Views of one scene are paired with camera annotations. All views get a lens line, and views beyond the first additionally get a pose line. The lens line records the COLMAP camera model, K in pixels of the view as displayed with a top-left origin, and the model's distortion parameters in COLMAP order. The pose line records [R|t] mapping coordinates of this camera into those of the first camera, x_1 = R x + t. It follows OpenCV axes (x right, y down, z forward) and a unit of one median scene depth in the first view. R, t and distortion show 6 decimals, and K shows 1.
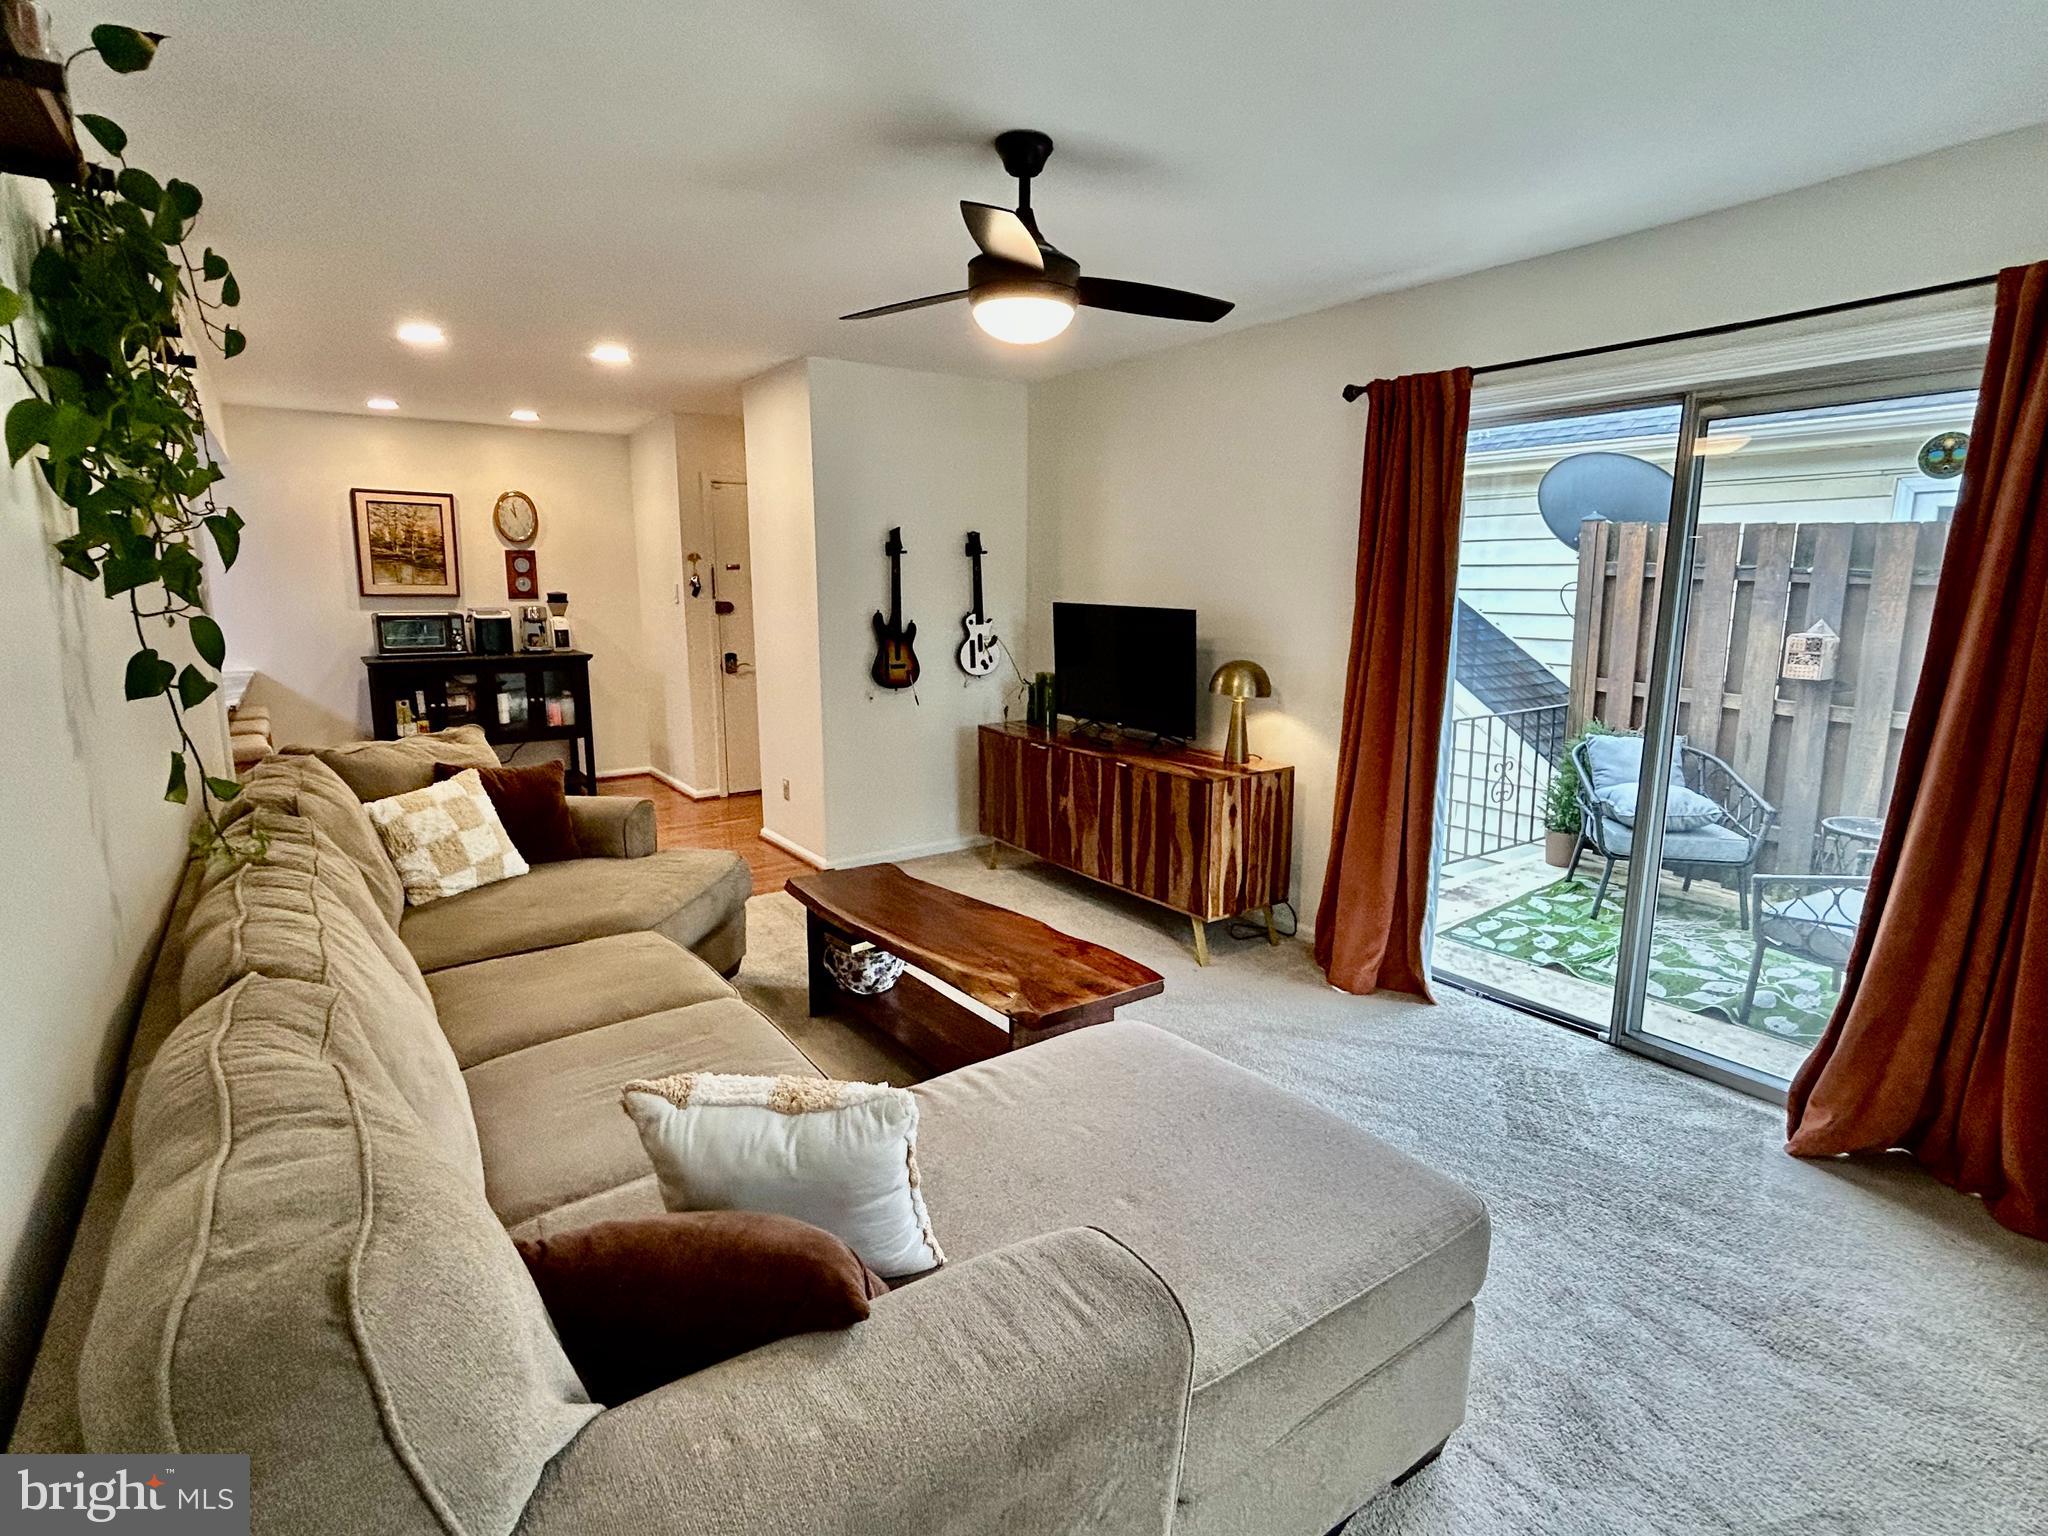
lens RADIAL K [[1028.1, 0, 1019.3], [0, 1028.1, 756.6], [0, 0, 1]] dist [-0.003338, 0.002590]
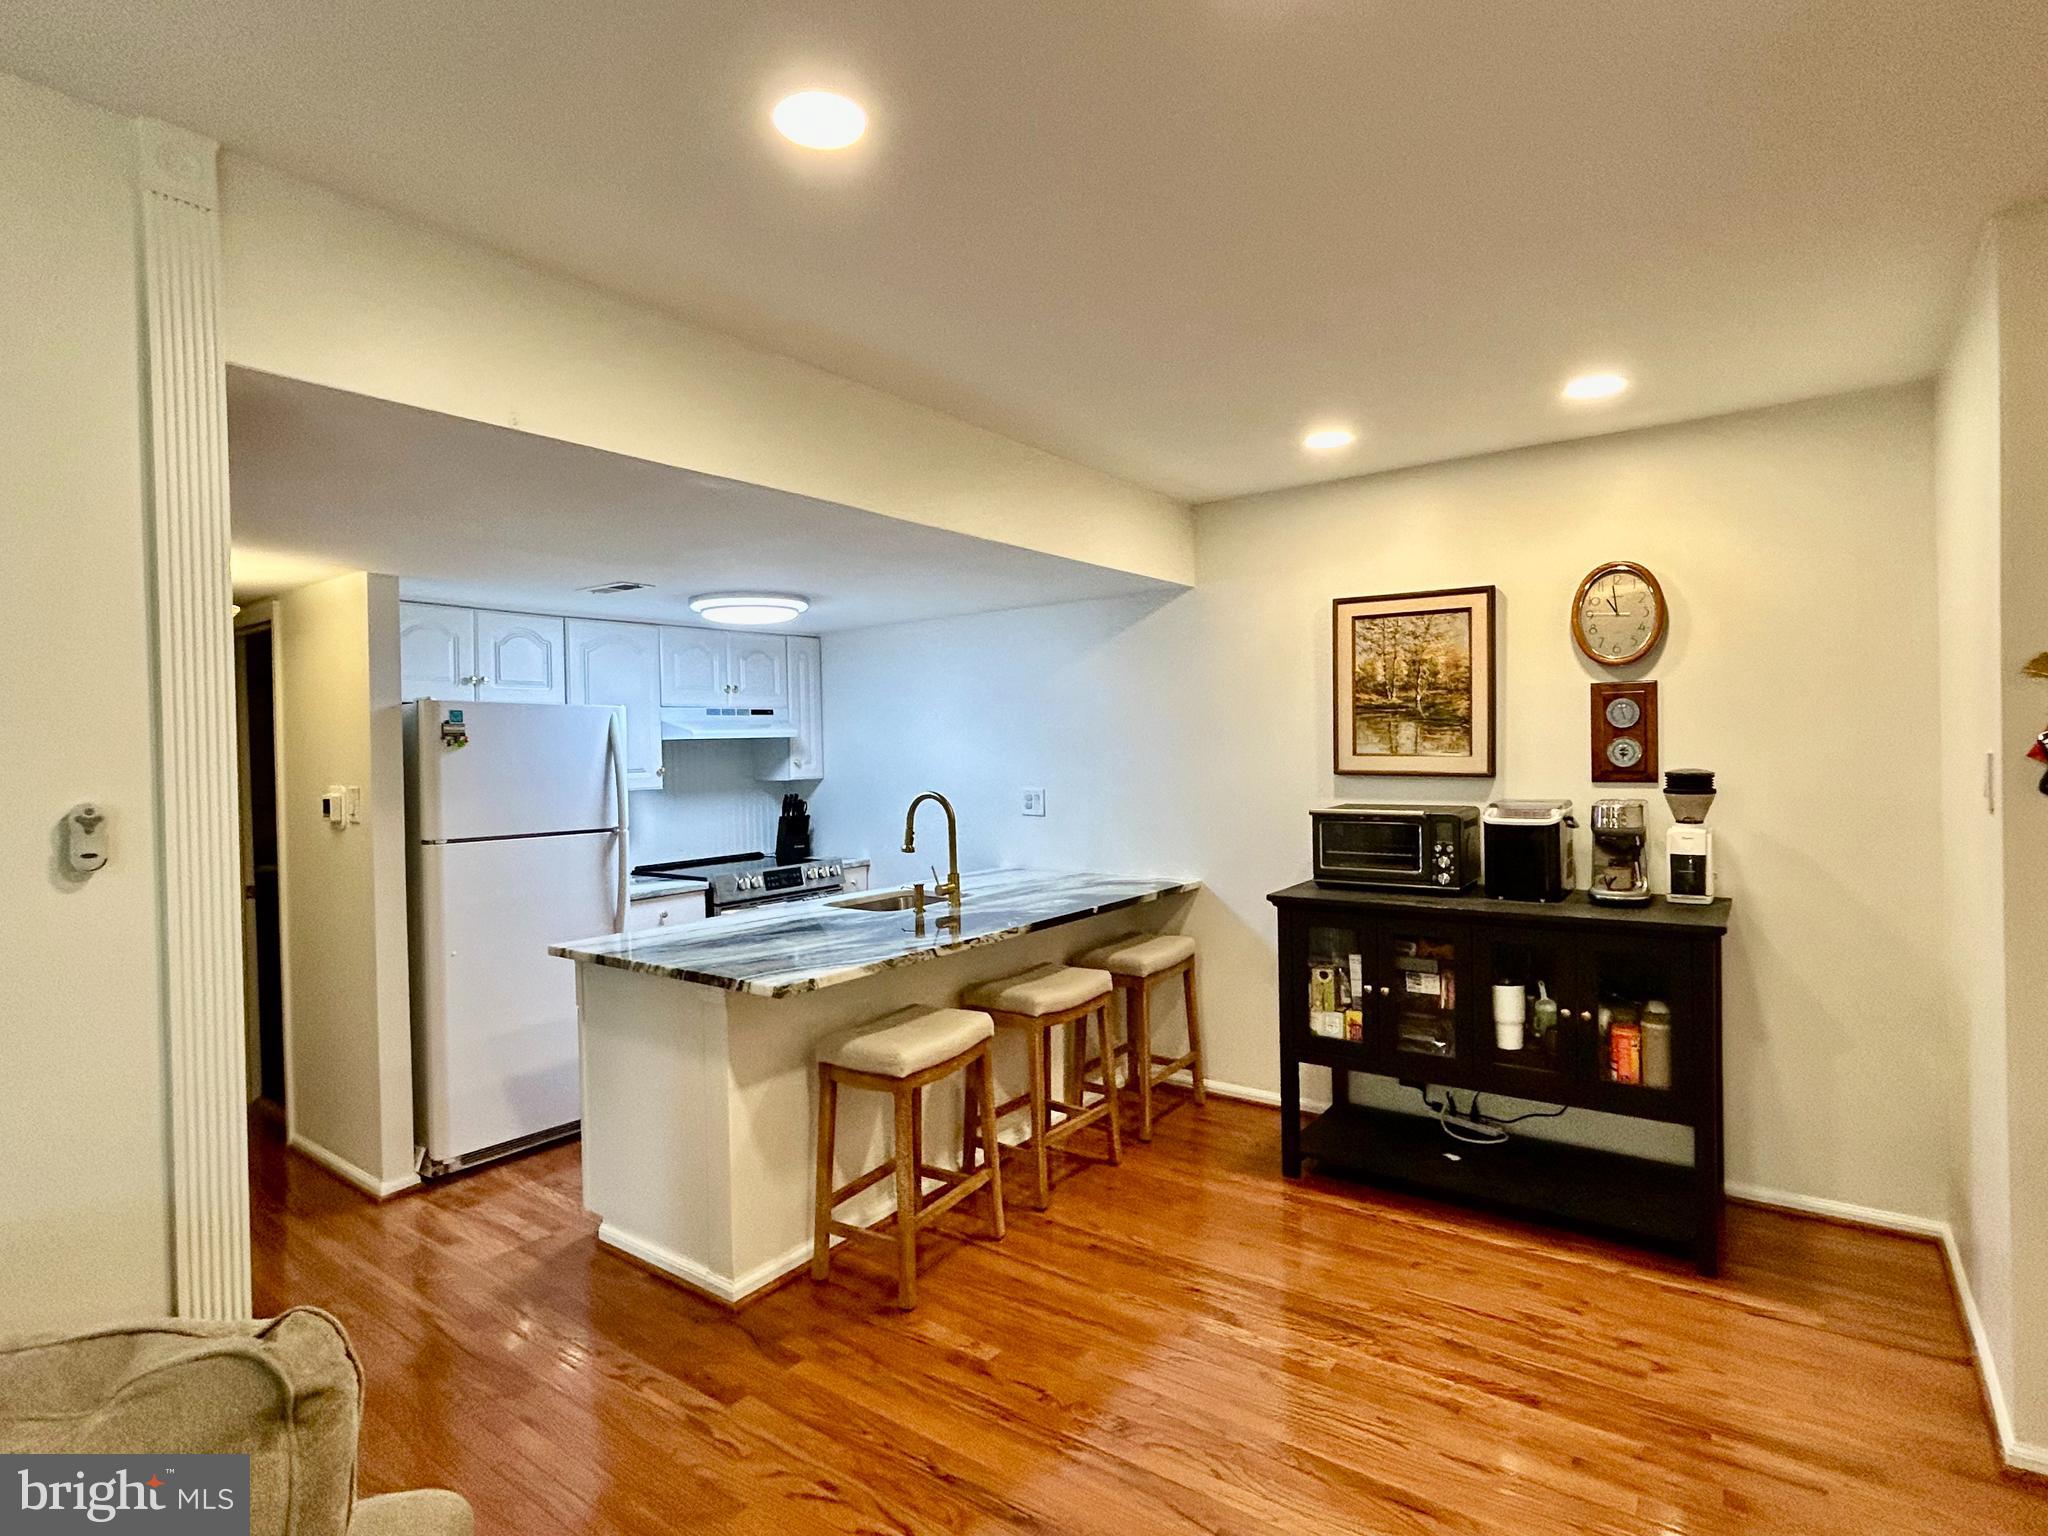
lens RADIAL K [[1028.1, 0, 1021.4], [0, 1028.1, 765.8], [0, 0, 1]] dist [-0.003338, 0.002590]
pose [[0.324870, 0.008913, -0.945717, -0.133608], [-0.138976, 0.989550, -0.038414, -0.112382], [0.935492, 0.143911, 0.322714, 0.629862]]
